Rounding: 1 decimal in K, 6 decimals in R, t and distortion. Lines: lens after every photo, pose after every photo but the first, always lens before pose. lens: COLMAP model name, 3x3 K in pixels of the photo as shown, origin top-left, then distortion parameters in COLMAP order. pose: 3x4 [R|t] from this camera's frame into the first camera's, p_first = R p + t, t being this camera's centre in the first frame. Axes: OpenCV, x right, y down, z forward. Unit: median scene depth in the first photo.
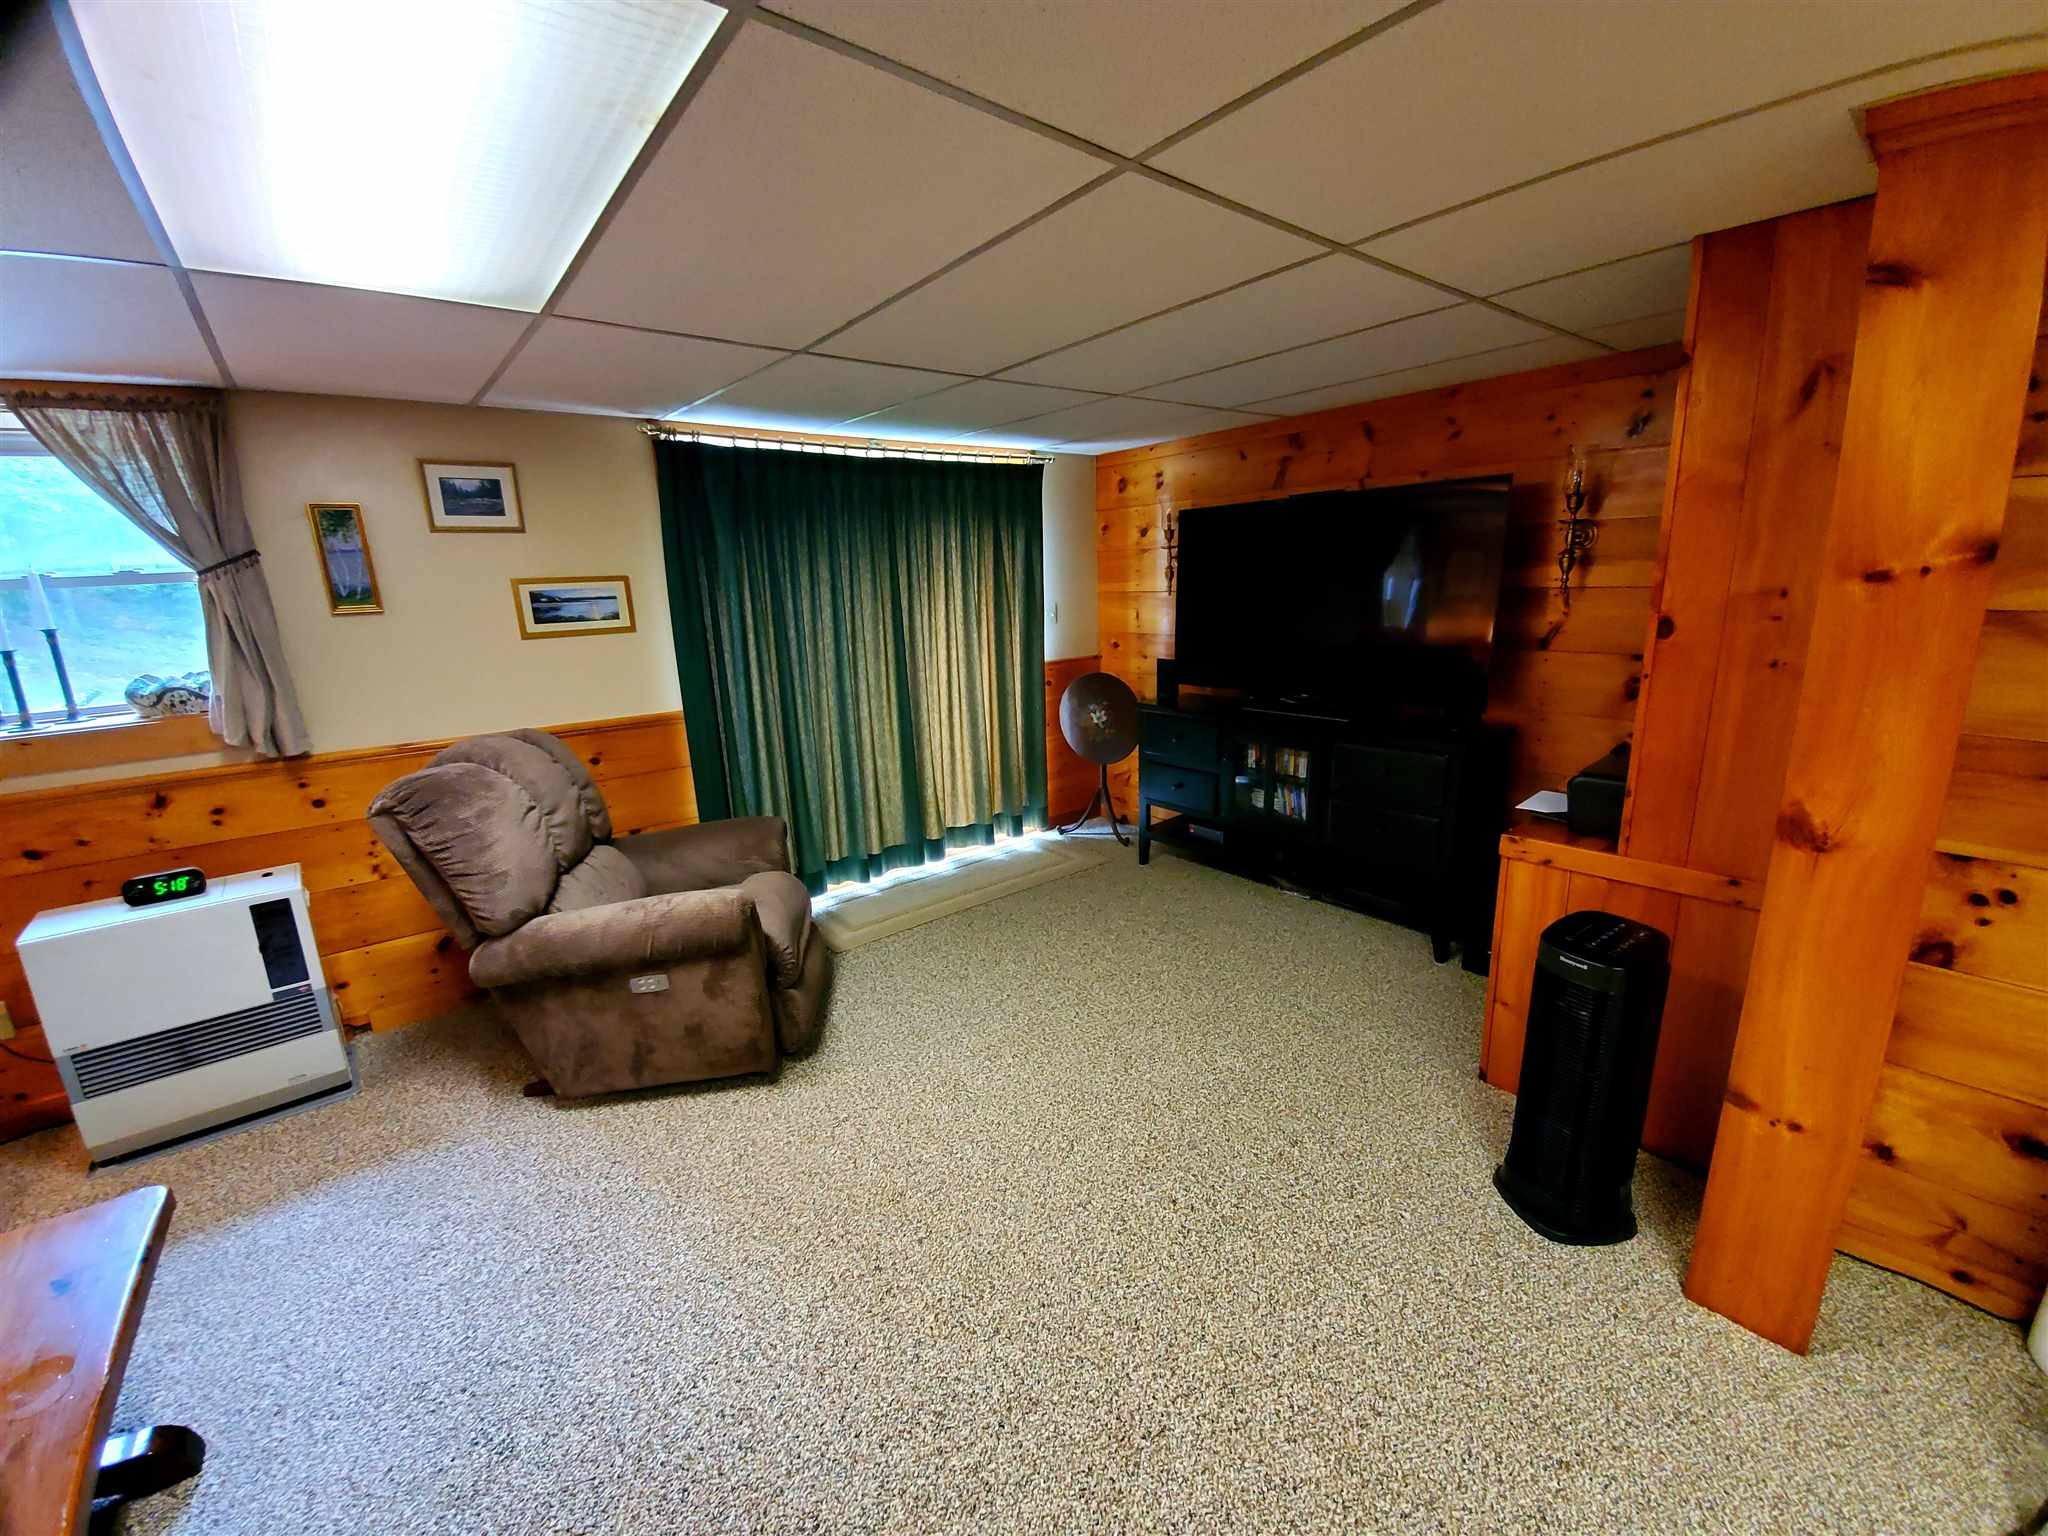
lens RADIAL K [[818.7, 0, 1017.2], [0, 818.7, 777.5], [0, 0, 1]] dist [0.014983, -0.018345]
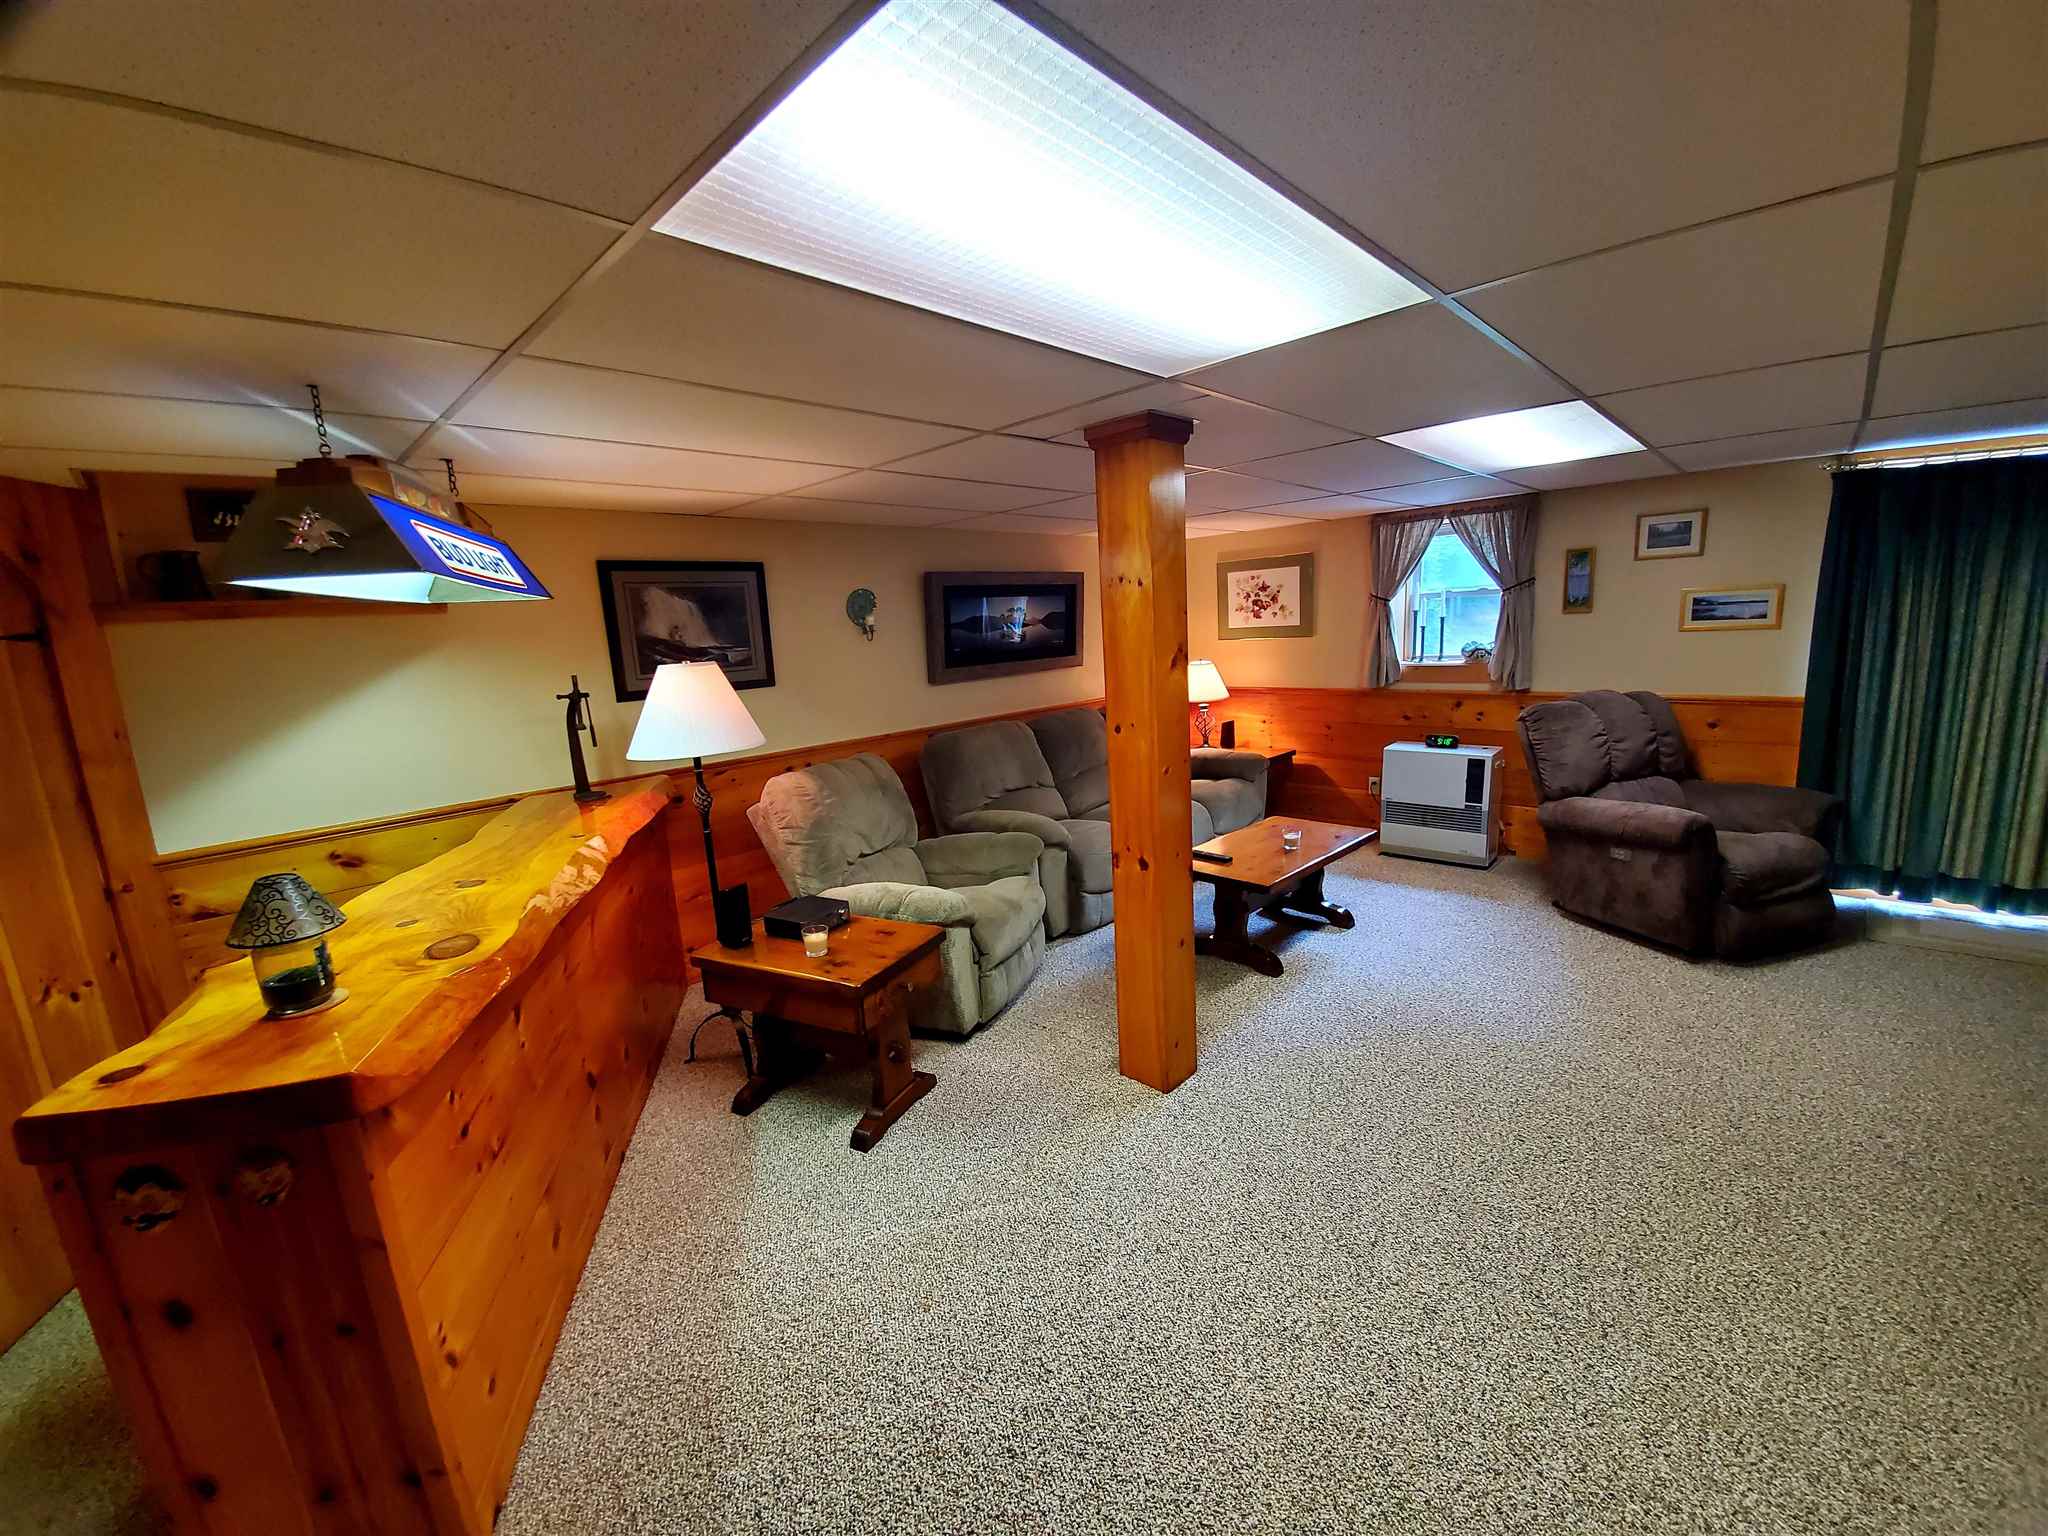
lens RADIAL K [[818.7, 0, 1017.2], [0, 818.7, 777.5], [0, 0, 1]] dist [0.014983, -0.018345]
pose [[0.120081, 0.211264, -0.970025, 0.833611], [-0.188394, 0.964190, 0.186671, 0.032246], [0.974725, 0.160331, 0.155582, -0.360004]]
